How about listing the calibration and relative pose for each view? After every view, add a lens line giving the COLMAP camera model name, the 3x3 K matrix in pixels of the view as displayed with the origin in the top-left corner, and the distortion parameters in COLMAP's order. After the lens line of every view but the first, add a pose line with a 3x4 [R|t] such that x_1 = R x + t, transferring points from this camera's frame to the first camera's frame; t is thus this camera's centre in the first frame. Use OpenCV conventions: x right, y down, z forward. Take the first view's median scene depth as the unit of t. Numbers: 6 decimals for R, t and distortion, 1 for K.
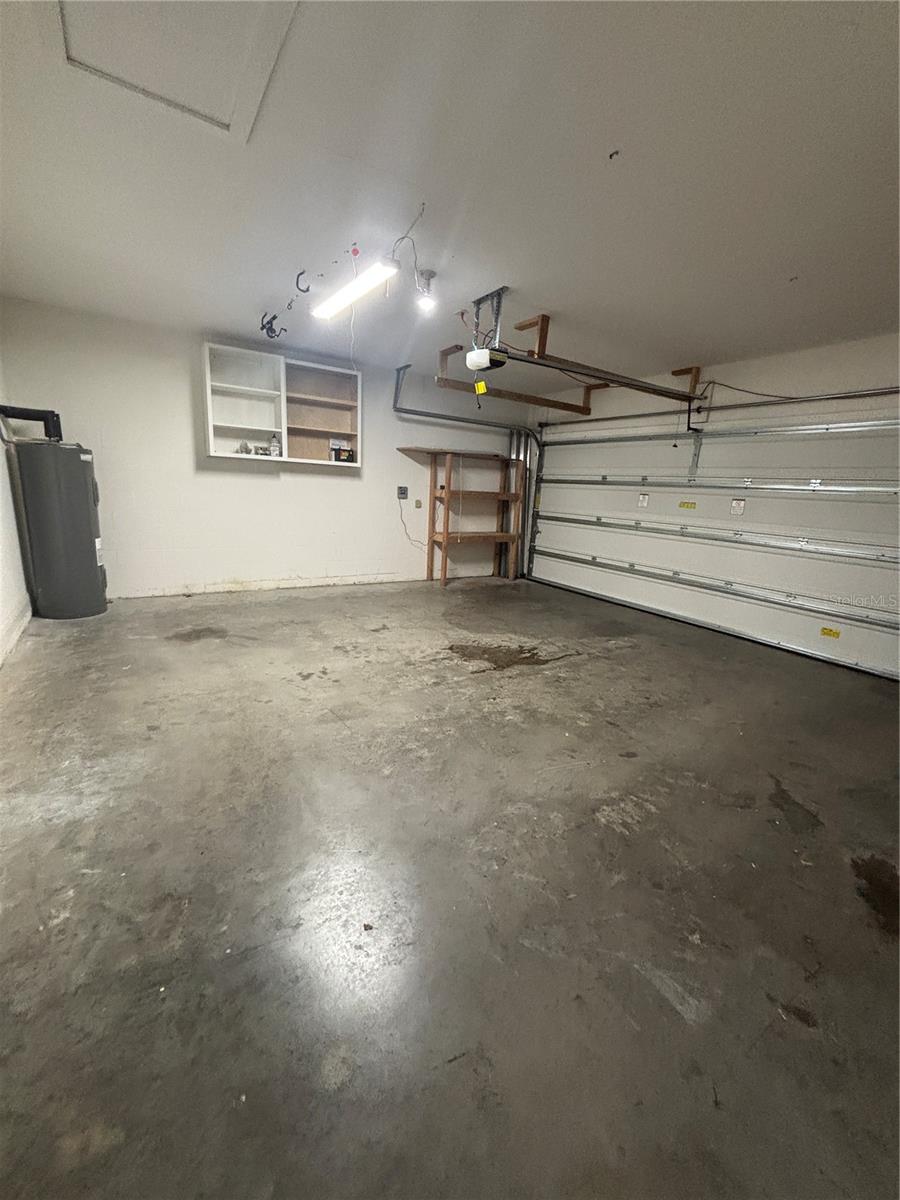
lens RADIAL K [[484.0, 0, 449.5], [0, 484.0, 599.4], [0, 0, 1]] dist [-0.004185, 0.000884]
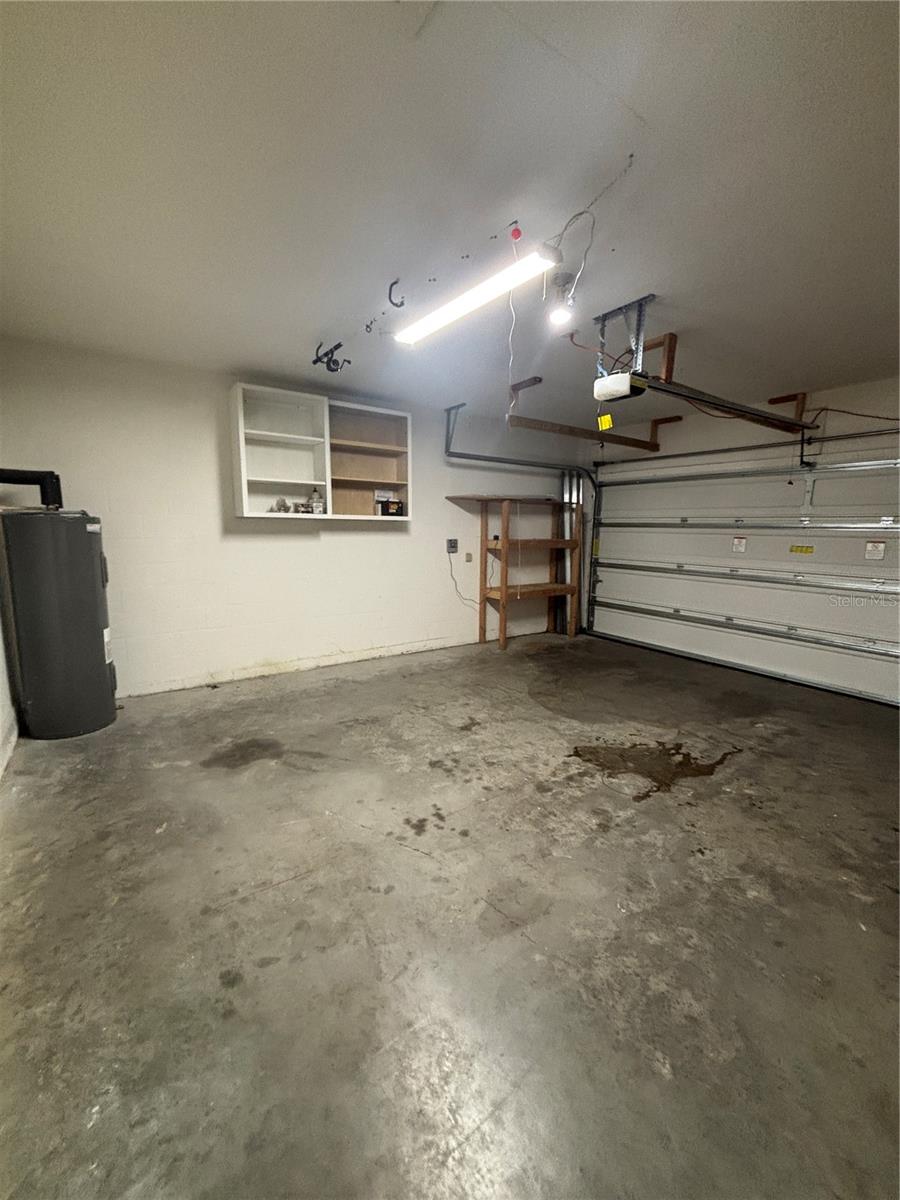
lens RADIAL K [[484.0, 0, 450.4], [0, 484.0, 599.8], [0, 0, 1]] dist [-0.004185, 0.000884]
pose [[0.998524, -0.046515, 0.028051, -0.187990], [0.048525, 0.995940, -0.075825, -0.084250], [-0.024410, 0.077074, 0.996726, 0.199688]]
